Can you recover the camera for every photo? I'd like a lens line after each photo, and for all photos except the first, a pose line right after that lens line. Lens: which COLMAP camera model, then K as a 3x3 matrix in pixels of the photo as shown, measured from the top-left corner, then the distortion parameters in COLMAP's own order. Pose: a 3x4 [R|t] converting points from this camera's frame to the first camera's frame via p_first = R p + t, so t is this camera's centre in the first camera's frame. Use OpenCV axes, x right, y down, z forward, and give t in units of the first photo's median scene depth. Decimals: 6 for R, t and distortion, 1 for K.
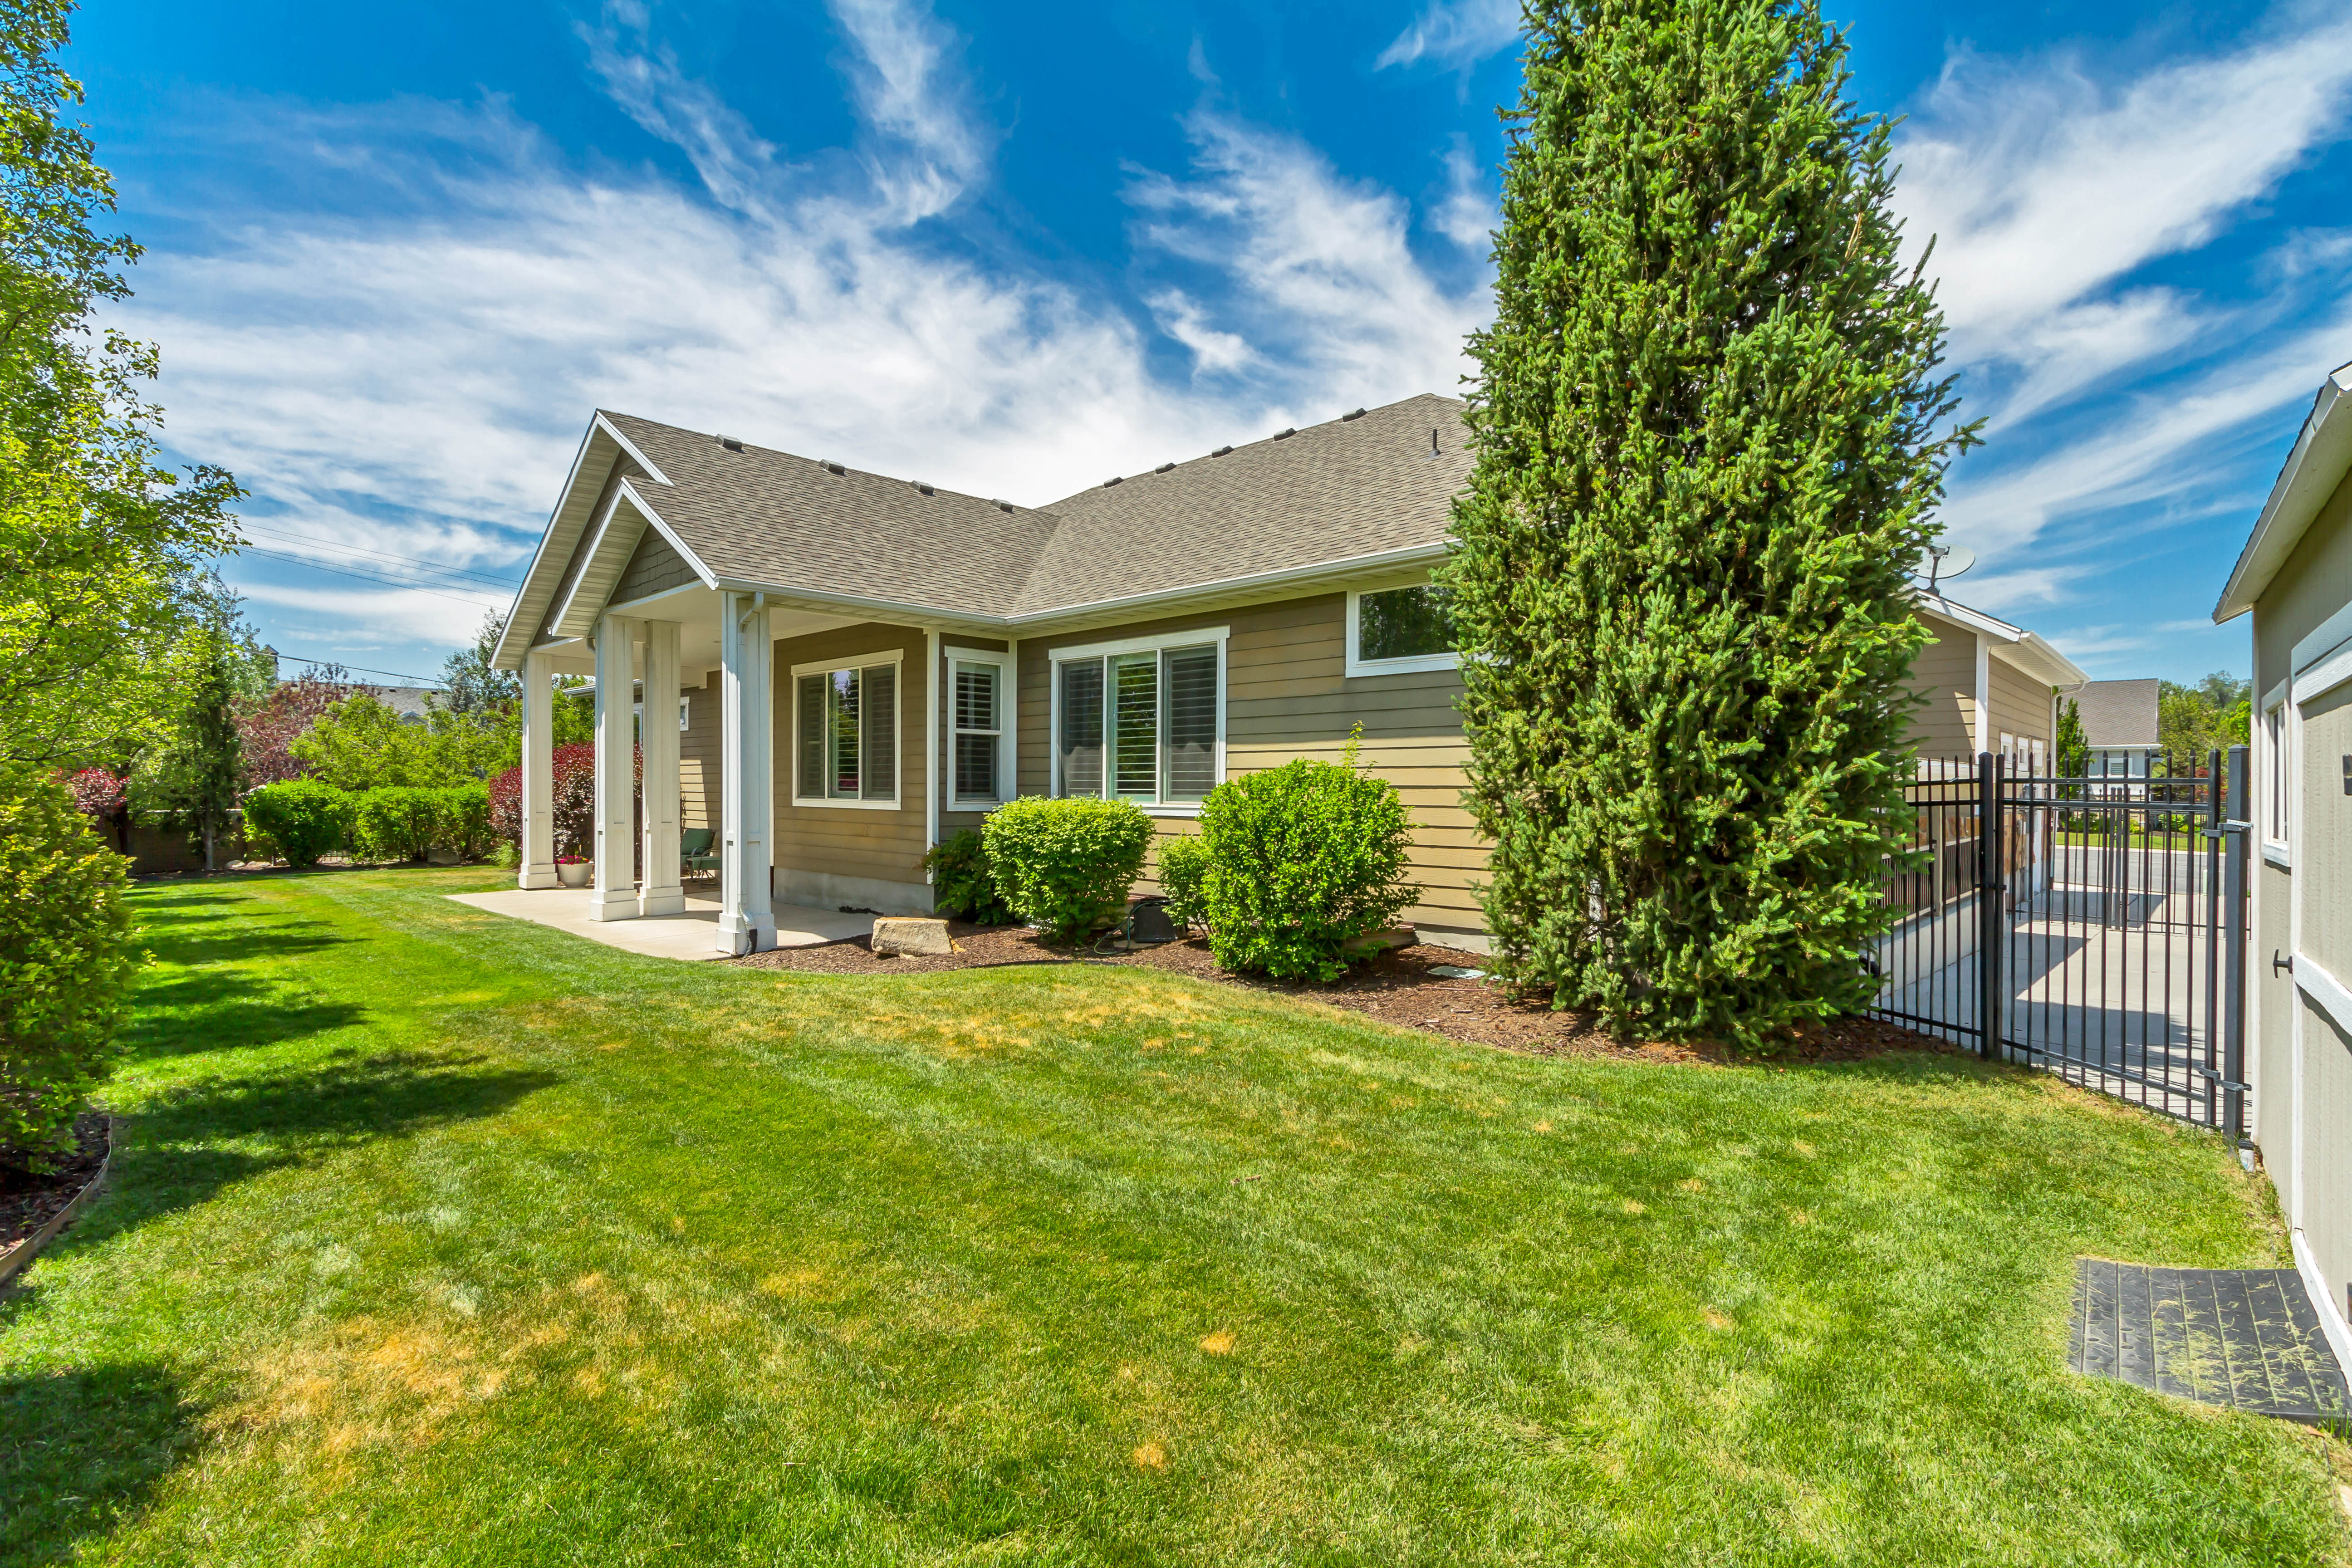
lens RADIAL K [[1072.2, 0, 1176.0], [0, 1072.2, 784.0], [0, 0, 1]] dist [-0.011454, -0.000011]
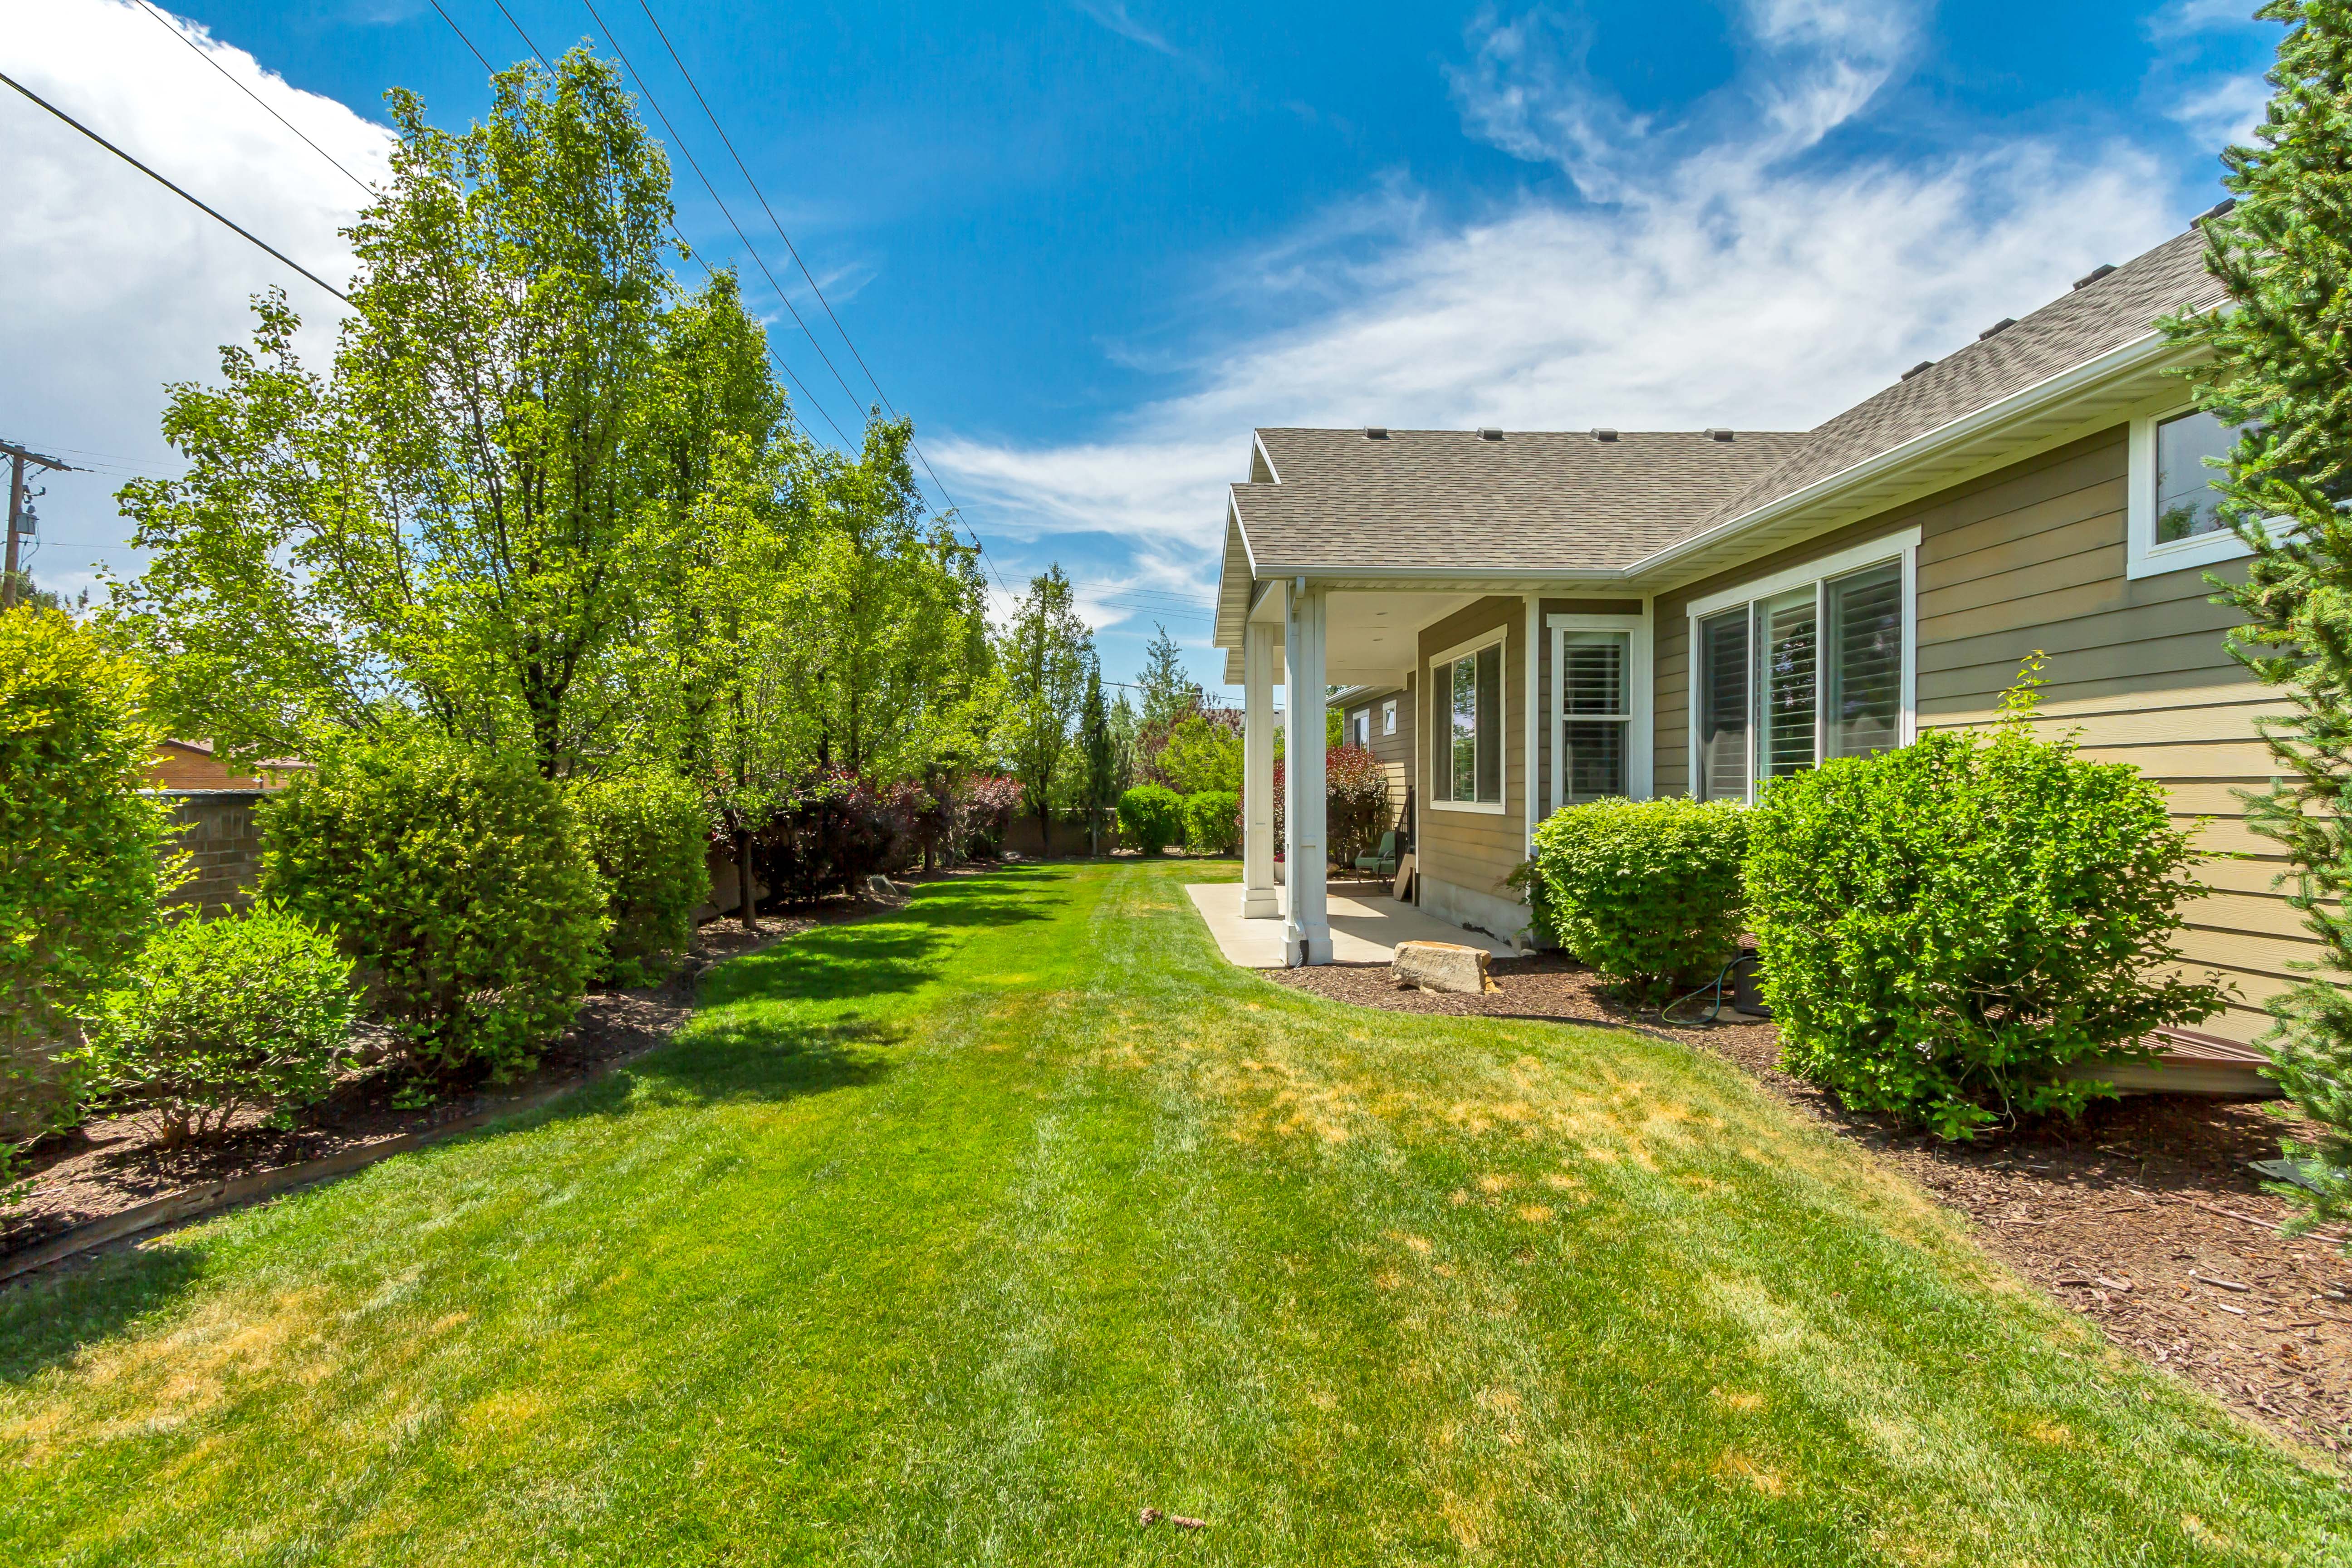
lens RADIAL K [[1074.1, 0, 1176.0], [0, 1074.1, 784.0], [0, 0, 1]] dist [0.001724, -0.000150]
pose [[0.720672, -0.006653, -0.693244, 0.183645], [0.002994, 0.999974, -0.006484, 0.006299], [0.693270, 0.002597, 0.720673, 0.265249]]
